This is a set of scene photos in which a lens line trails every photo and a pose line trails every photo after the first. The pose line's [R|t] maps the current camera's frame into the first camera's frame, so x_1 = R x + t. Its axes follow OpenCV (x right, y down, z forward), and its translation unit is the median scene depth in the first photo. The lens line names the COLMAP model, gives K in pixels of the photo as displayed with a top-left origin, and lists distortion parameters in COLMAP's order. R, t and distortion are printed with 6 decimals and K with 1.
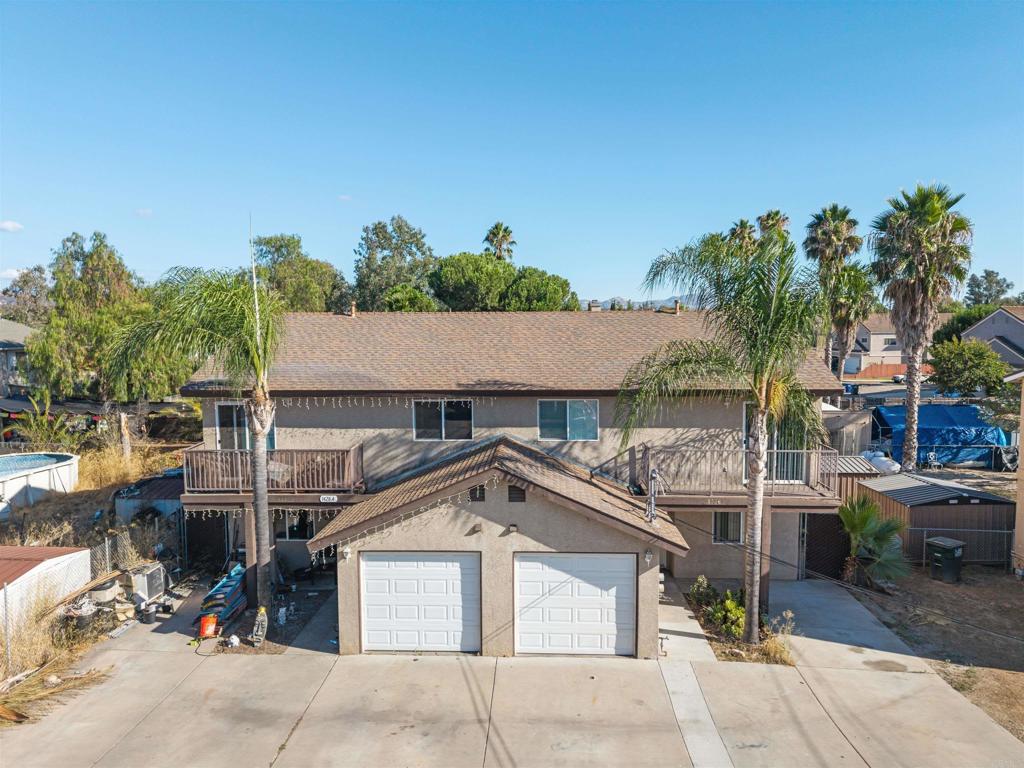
lens RADIAL K [[705.3, 0, 511.1], [0, 705.3, 383.9], [0, 0, 1]] dist [0.017728, -0.005589]
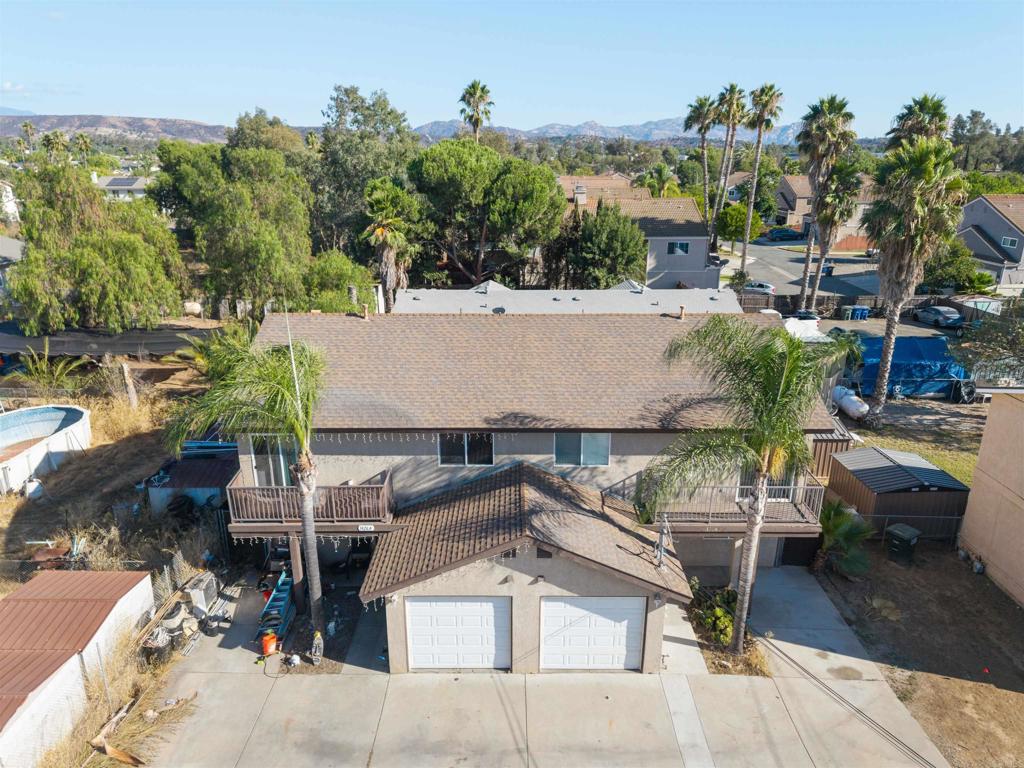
lens RADIAL K [[705.3, 0, 513.0], [0, 705.3, 388.9], [0, 0, 1]] dist [0.017728, -0.005589]
pose [[0.998863, -0.009053, 0.046810, -0.078357], [-0.002576, 0.970128, 0.242579, -0.312898], [-0.047607, -0.242424, 0.969002, -0.025724]]
